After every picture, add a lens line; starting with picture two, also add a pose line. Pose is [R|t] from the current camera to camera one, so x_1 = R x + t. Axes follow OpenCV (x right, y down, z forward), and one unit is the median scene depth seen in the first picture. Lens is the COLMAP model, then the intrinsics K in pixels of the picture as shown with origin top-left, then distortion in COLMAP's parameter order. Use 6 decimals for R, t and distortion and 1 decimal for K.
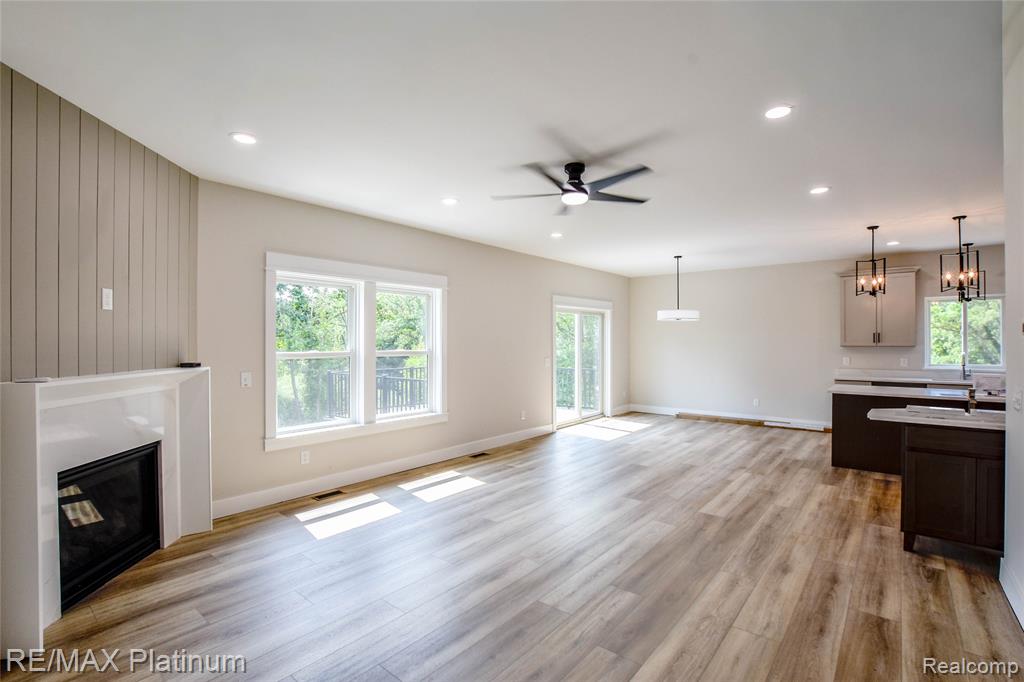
lens RADIAL K [[469.6, 0, 520.2], [0, 469.6, 341.5], [0, 0, 1]] dist [-0.034627, 0.005361]
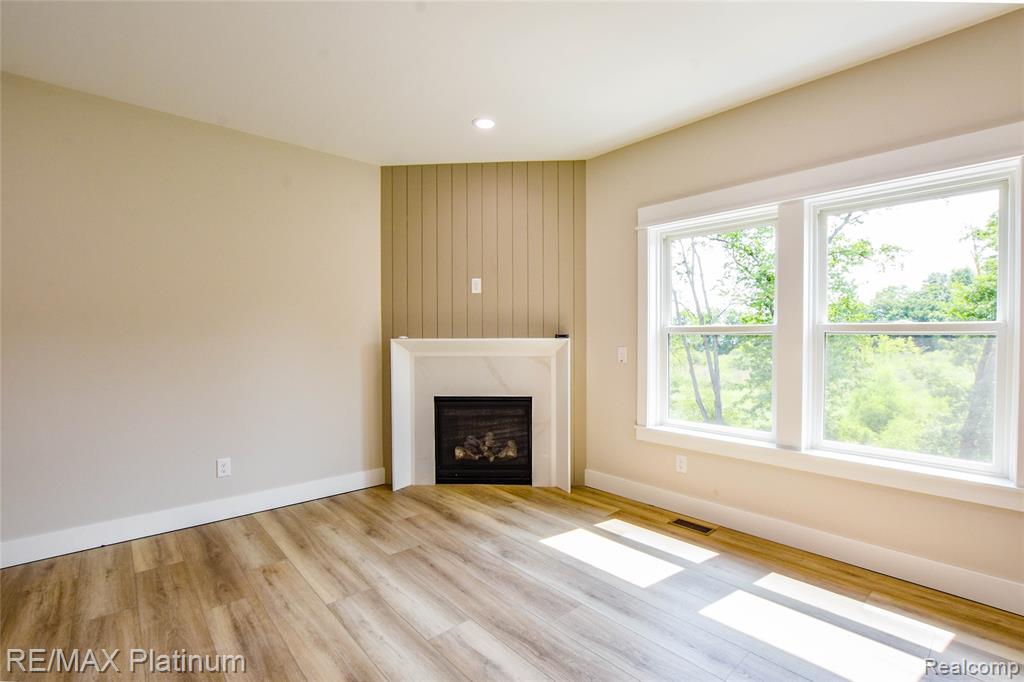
lens RADIAL K [[469.6, 0, 520.2], [0, 469.6, 341.5], [0, 0, 1]] dist [-0.034627, 0.005361]
pose [[-0.154765, 0.015896, -0.987823, 0.333982], [0.004159, 0.999872, 0.015439, 0.038087], [0.987943, -0.001719, -0.154811, 0.878900]]
